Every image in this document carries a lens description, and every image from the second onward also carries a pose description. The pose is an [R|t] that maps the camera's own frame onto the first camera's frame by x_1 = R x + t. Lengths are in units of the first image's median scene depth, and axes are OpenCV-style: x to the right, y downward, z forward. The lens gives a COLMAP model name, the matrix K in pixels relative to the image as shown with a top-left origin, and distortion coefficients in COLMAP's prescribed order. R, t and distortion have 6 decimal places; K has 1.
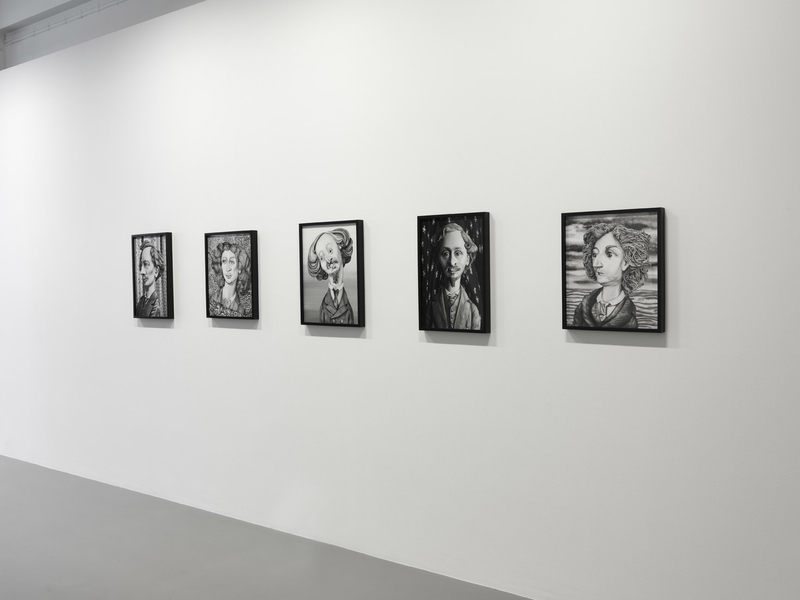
lens RADIAL K [[810.4, 0, 400.0], [0, 810.4, 300.0], [0, 0, 1]] dist [-0.001662, -0.008475]
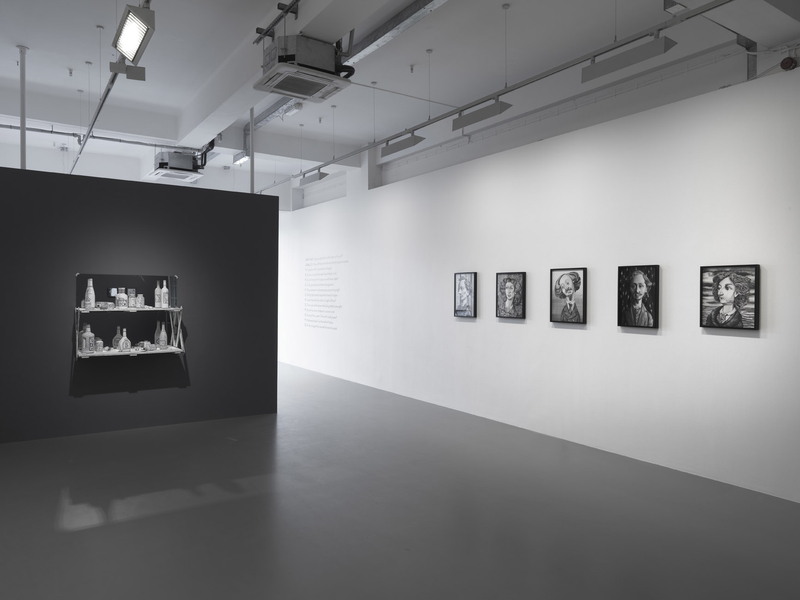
lens RADIAL K [[572.9, 0, 400.0], [0, 572.9, 300.0], [0, 0, 1]] dist [0.001160, -0.001426]
pose [[0.951036, 0.023539, -0.308182, -0.045197], [-0.030723, 0.999357, -0.018480, 0.015185], [0.307549, 0.027043, 0.951148, -0.402526]]
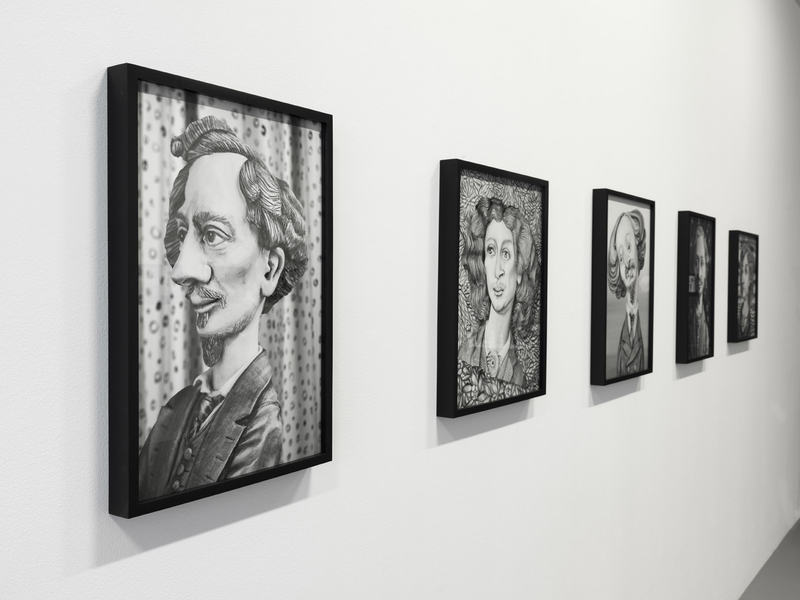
lens RADIAL K [[810.4, 0, 400.0], [0, 810.4, 300.0], [0, 0, 1]] dist [-0.001662, -0.008475]
pose [[-0.048838, -0.010362, 0.998753, -0.647106], [0.029206, 0.999504, 0.011798, -0.034688], [-0.998380, 0.029746, -0.048511, 1.190914]]
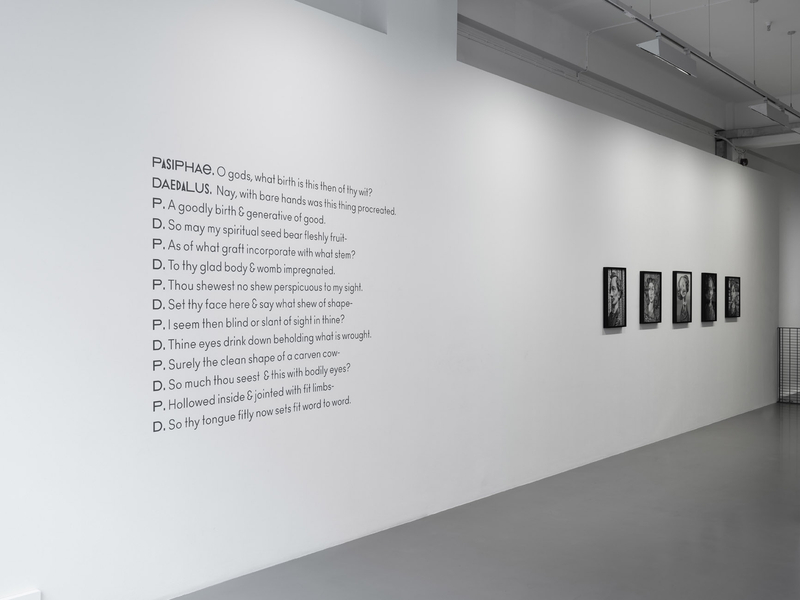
lens RADIAL K [[810.4, 0, 400.0], [0, 810.4, 300.0], [0, 0, 1]] dist [-0.001662, -0.008475]
pose [[0.050358, 0.008534, 0.998695, -2.135886], [0.035245, 0.999325, -0.010316, -0.029224], [-0.998109, 0.035718, 0.050023, 1.606466]]
